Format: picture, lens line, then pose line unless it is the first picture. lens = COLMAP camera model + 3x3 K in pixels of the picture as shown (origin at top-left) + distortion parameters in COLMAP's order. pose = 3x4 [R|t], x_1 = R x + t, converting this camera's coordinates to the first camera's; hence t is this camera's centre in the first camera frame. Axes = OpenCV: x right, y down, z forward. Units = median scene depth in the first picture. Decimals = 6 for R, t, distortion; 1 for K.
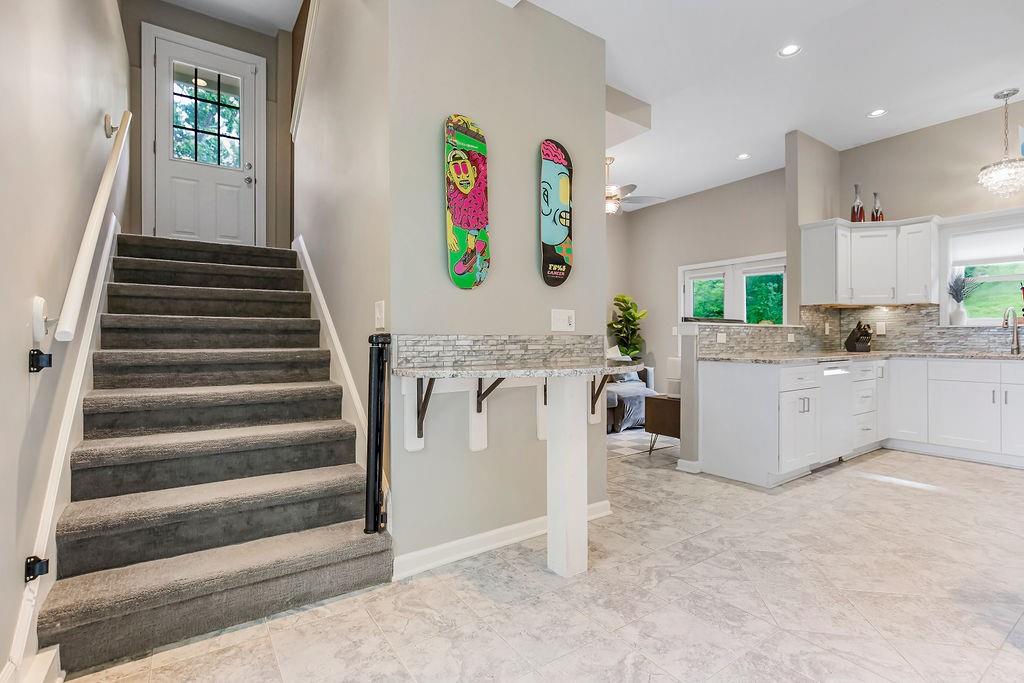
lens RADIAL K [[473.6, 0, 513.4], [0, 473.6, 335.4], [0, 0, 1]] dist [-0.001583, 0.004716]
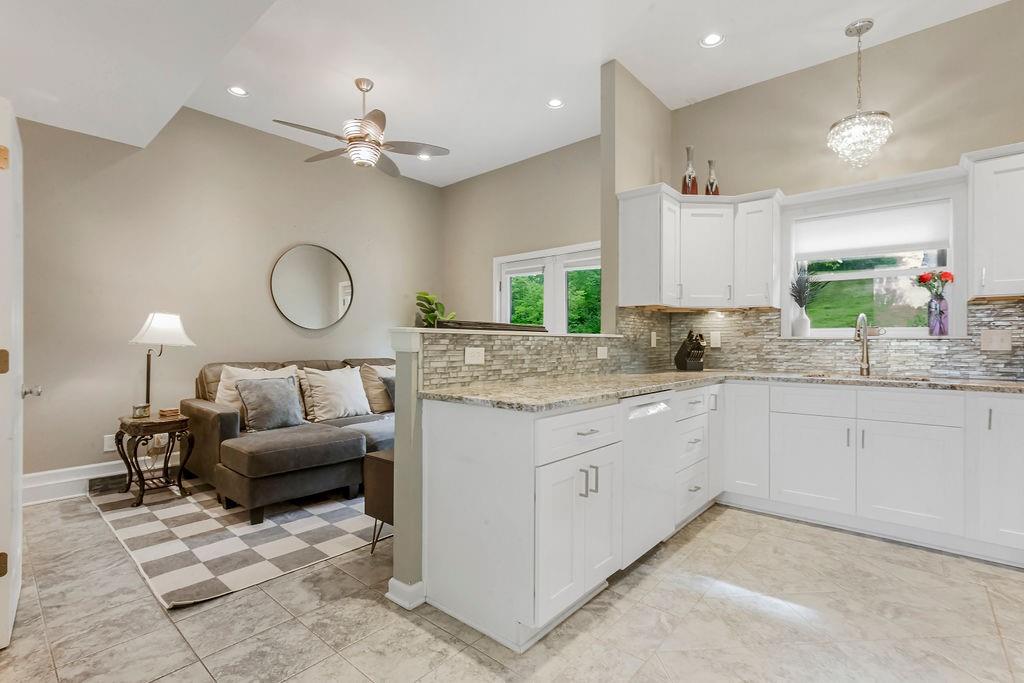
lens RADIAL K [[473.6, 0, 512.7], [0, 473.6, 343.5], [0, 0, 1]] dist [-0.001583, 0.004716]
pose [[0.969952, 0.004812, 0.243248, 0.289186], [-0.005669, 0.999980, 0.002822, -0.009365], [-0.243229, -0.004116, 0.969960, 0.359572]]
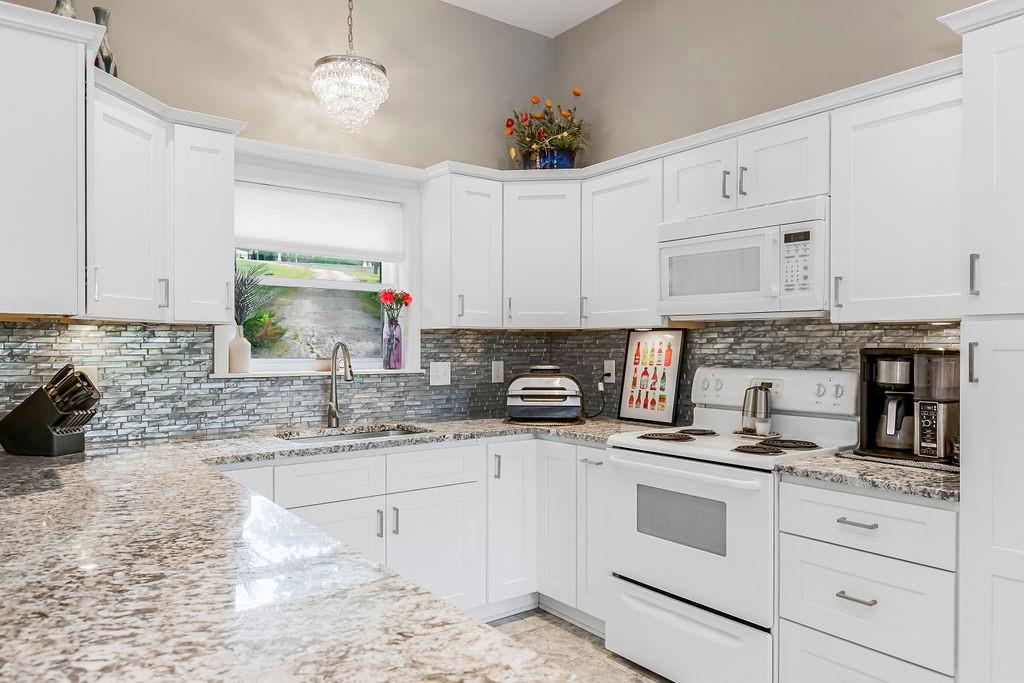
lens RADIAL K [[693.0, 0, 514.0], [0, 693.0, 340.5], [0, 0, 1]] dist [-0.005271, -0.000695]
pose [[-0.044048, 0.005919, 0.999012, 0.232754], [-0.002648, 0.999978, -0.006041, -0.048869], [-0.999026, -0.002911, -0.044031, 0.743583]]
